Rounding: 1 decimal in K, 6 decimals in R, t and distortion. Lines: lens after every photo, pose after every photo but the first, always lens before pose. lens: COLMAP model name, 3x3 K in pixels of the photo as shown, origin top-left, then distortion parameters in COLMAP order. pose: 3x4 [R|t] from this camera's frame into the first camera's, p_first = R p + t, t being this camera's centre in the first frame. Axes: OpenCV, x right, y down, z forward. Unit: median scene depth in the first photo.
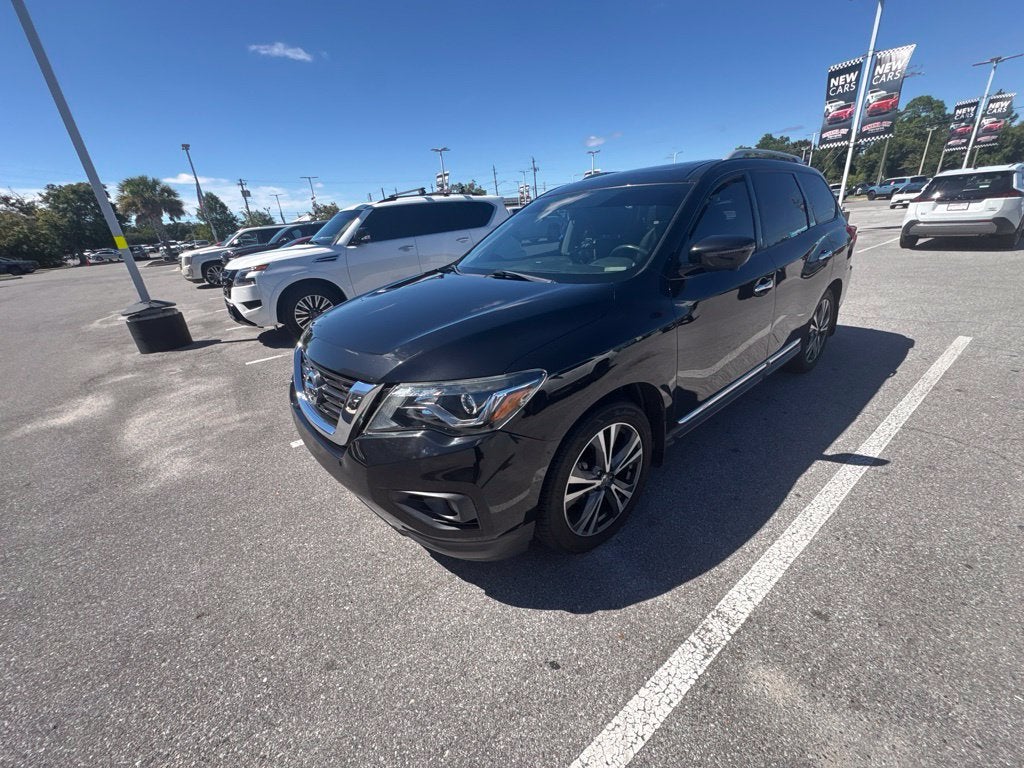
lens RADIAL K [[407.8, 0, 509.6], [0, 407.8, 382.2], [0, 0, 1]] dist [0.001152, -0.000258]
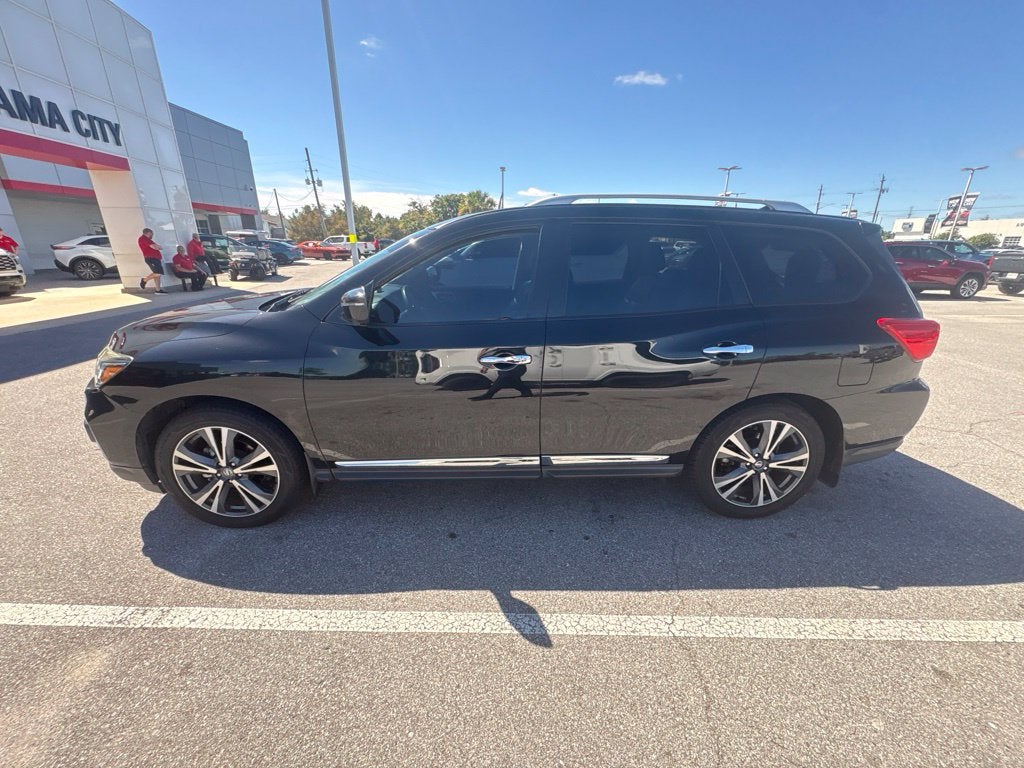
lens RADIAL K [[407.0, 0, 510.9], [0, 407.0, 384.3], [0, 0, 1]] dist [0.002534, -0.000811]
pose [[0.785966, 0.282715, -0.549845, 0.850841], [-0.298274, 0.952377, 0.063323, -0.189357], [0.541563, 0.114235, 0.832863, 0.257068]]
